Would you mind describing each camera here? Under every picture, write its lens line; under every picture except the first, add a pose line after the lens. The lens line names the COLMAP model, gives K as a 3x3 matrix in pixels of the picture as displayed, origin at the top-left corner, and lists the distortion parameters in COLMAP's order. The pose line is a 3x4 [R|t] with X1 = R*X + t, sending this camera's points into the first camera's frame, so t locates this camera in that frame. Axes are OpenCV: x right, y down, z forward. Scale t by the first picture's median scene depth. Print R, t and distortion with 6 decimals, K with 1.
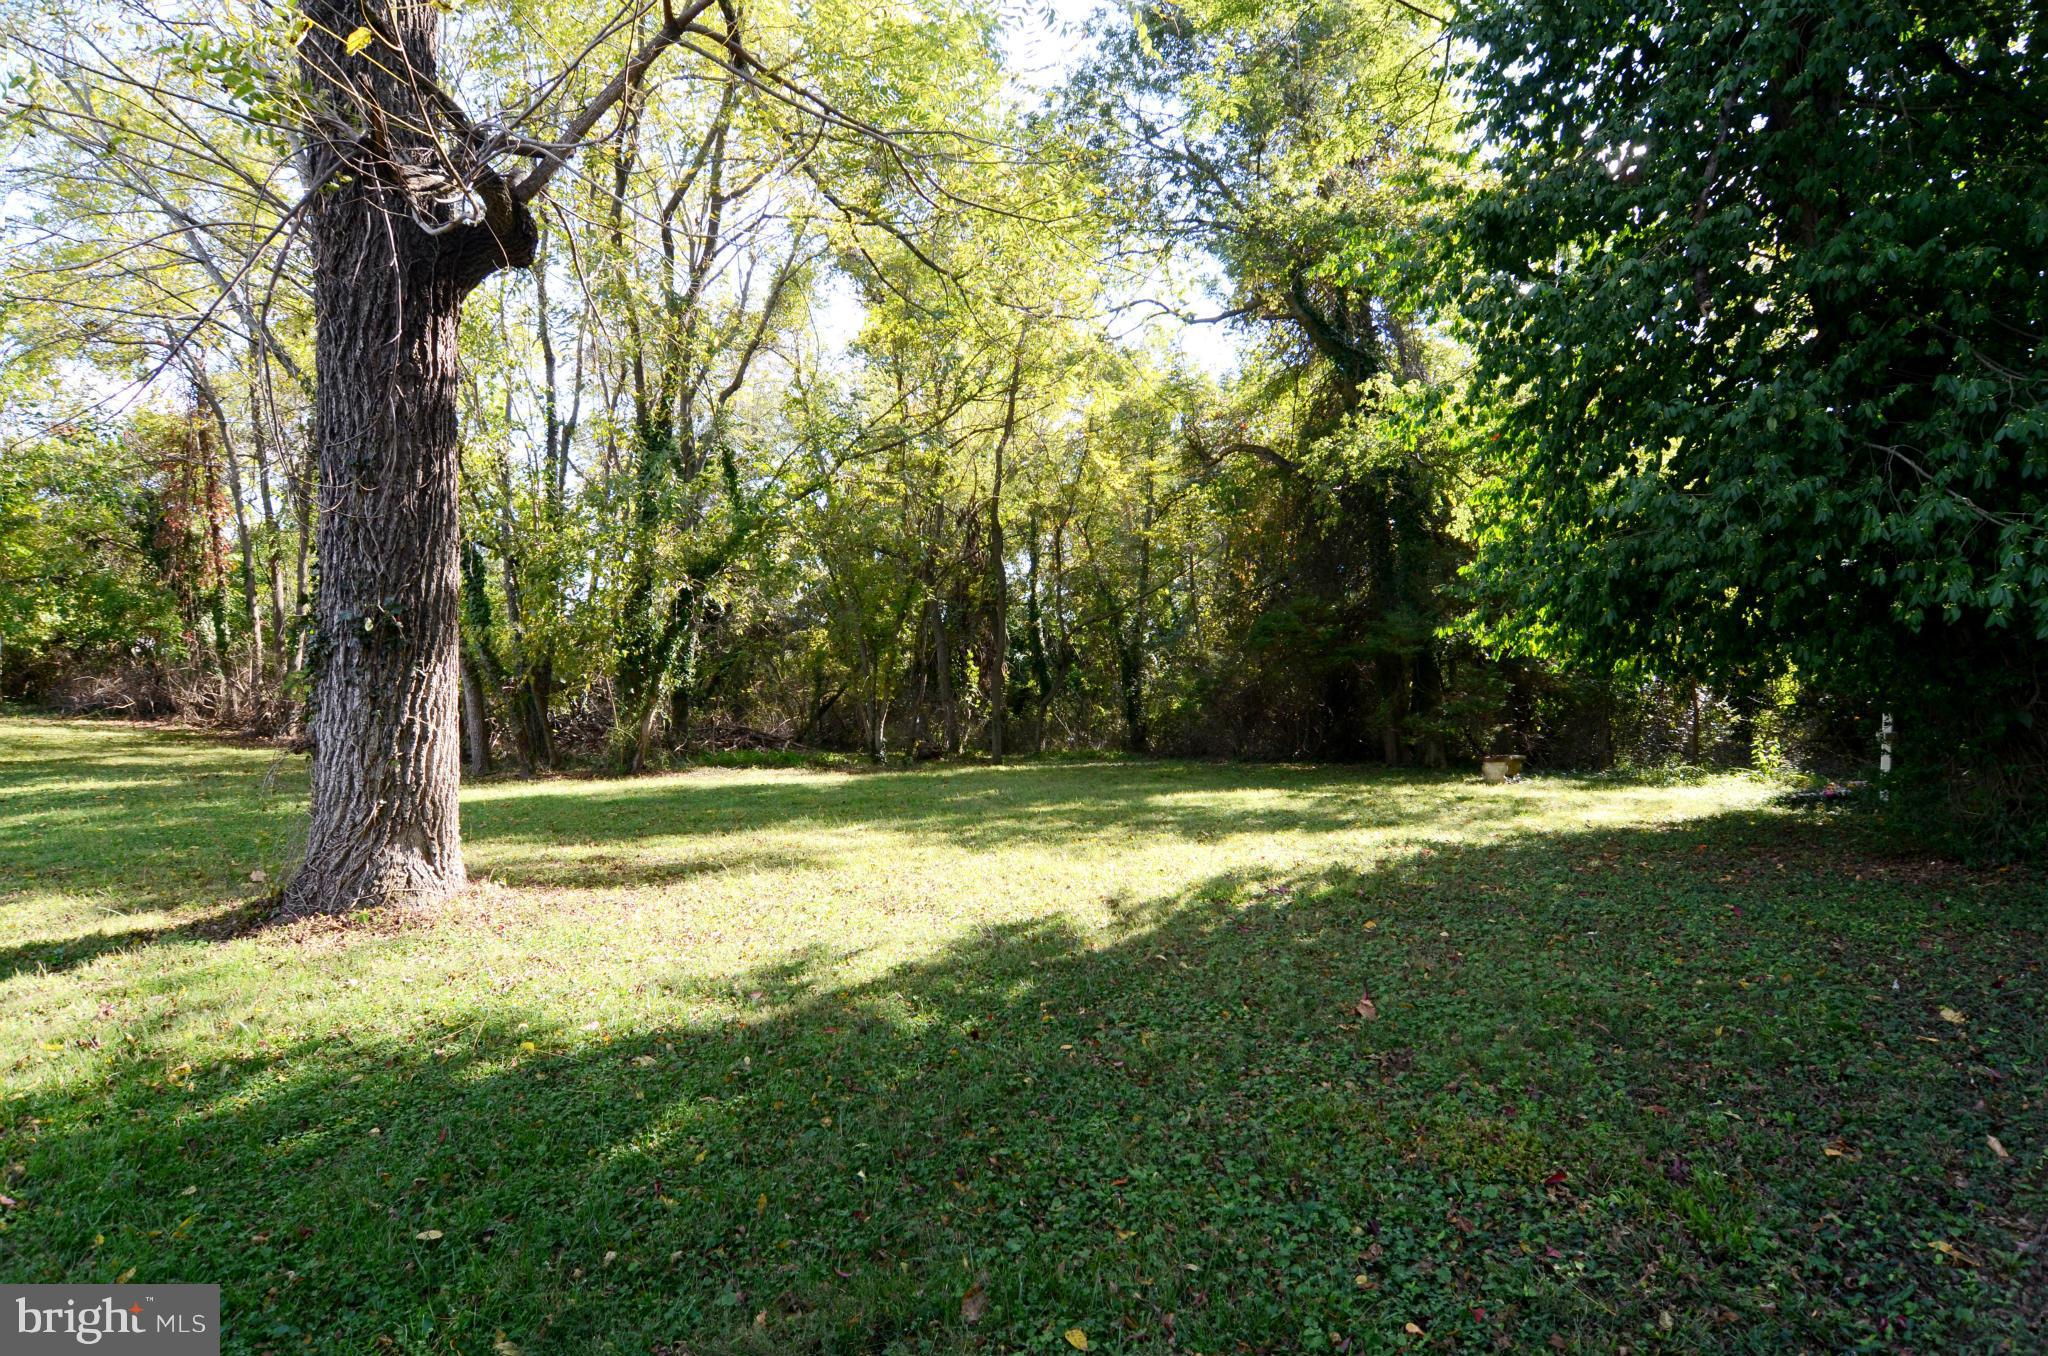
lens RADIAL K [[1093.0, 0, 1015.6], [0, 1093.0, 685.7], [0, 0, 1]] dist [-0.010152, -0.008995]
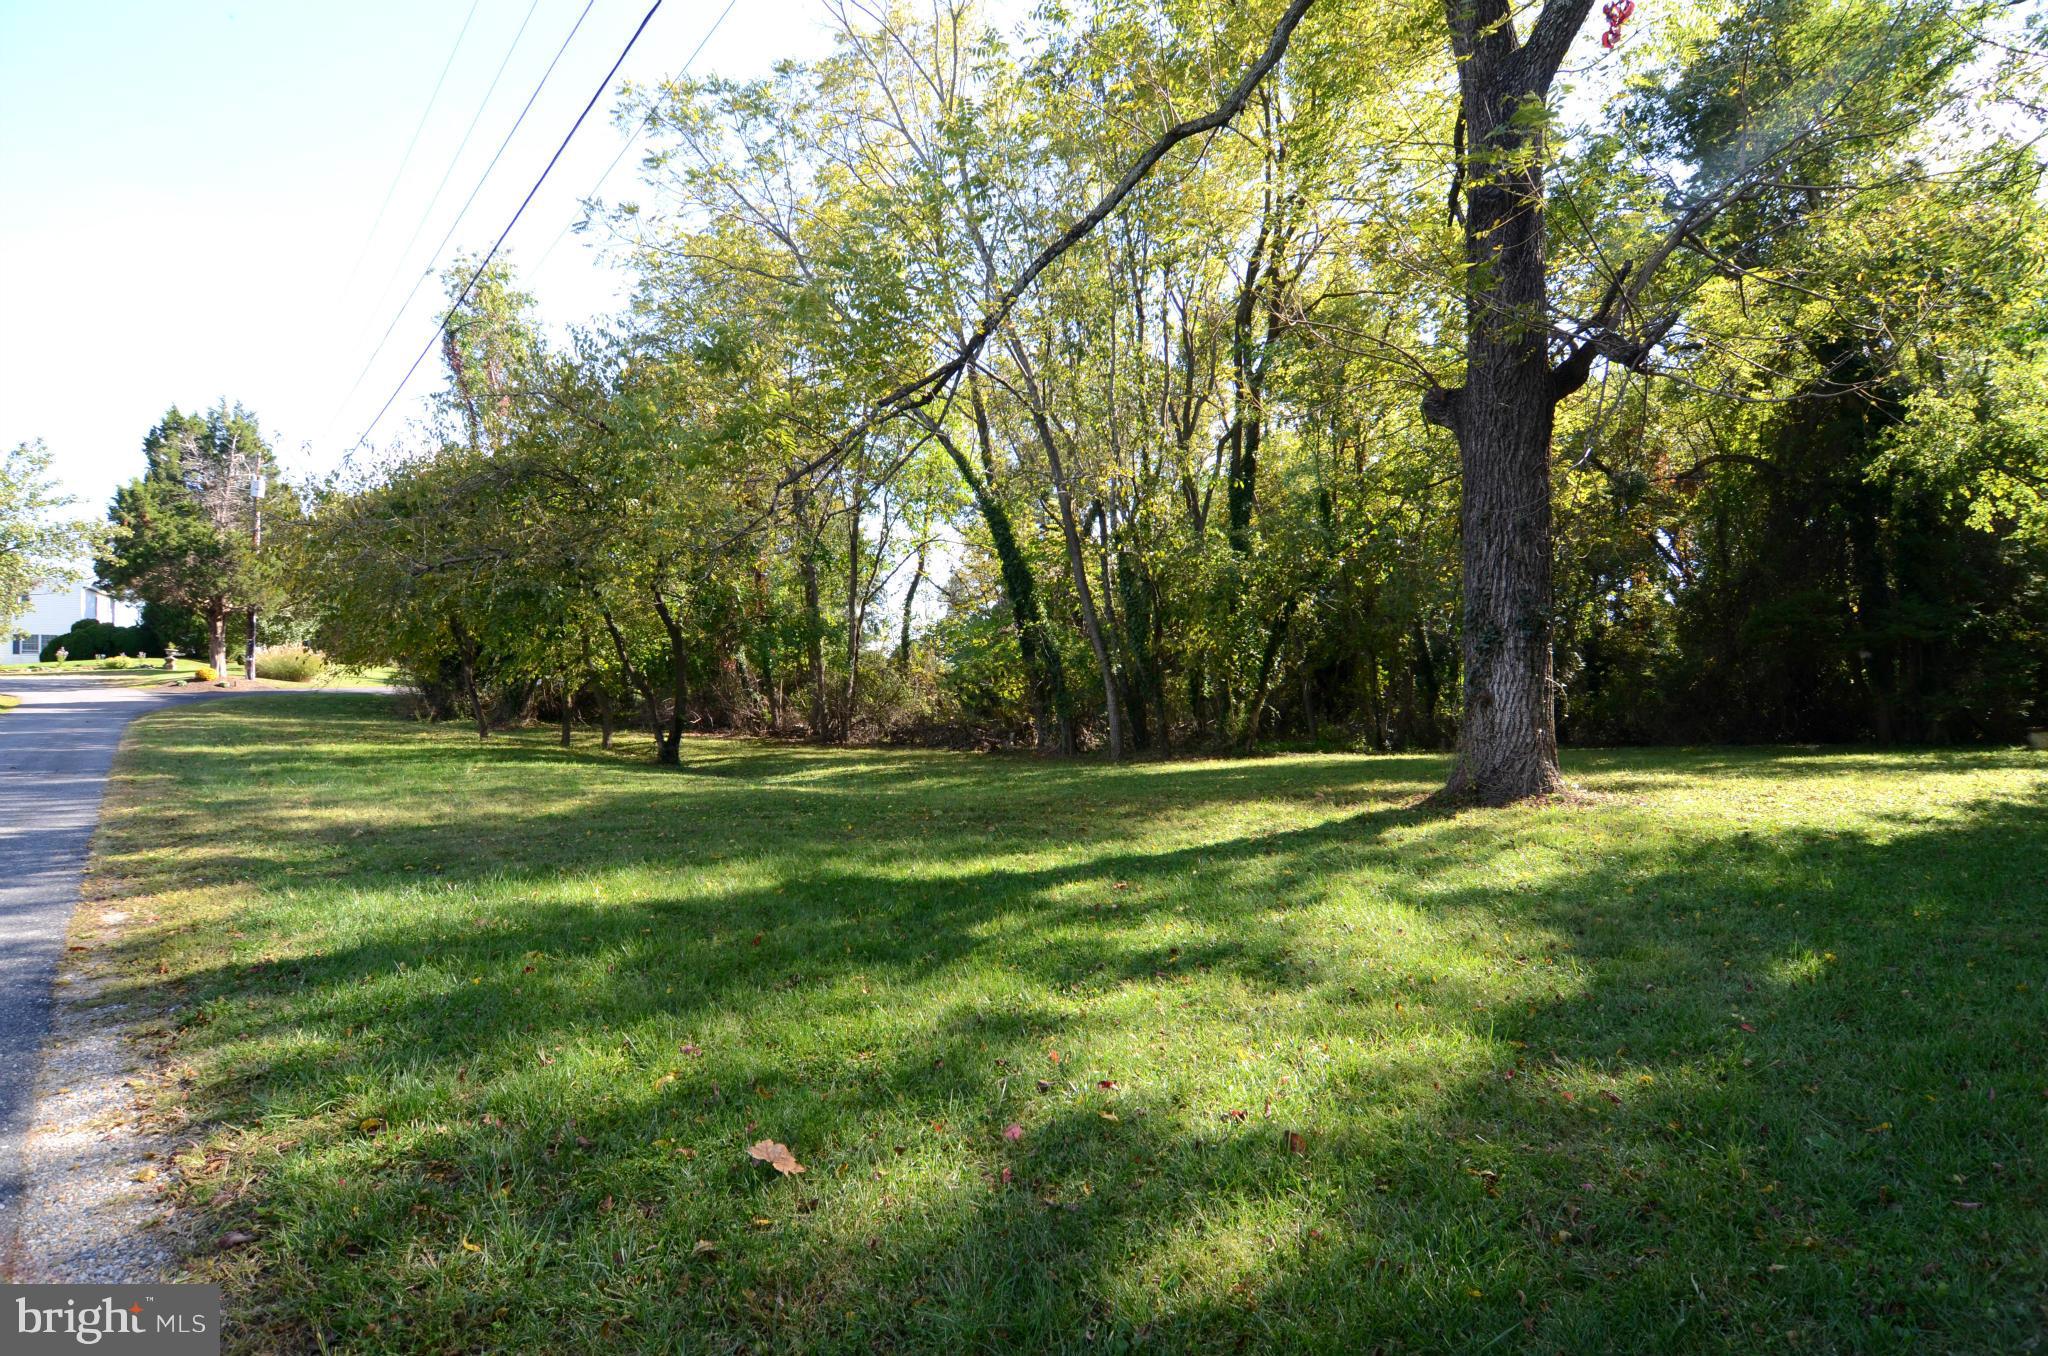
lens RADIAL K [[1093.0, 0, 1005.7], [0, 1093.0, 675.9], [0, 0, 1]] dist [-0.010152, -0.008995]
pose [[0.980043, -0.030457, -0.196436, -1.036830], [0.025881, 0.999331, -0.025822, 0.040448], [0.197092, 0.020223, 0.980176, -0.741725]]
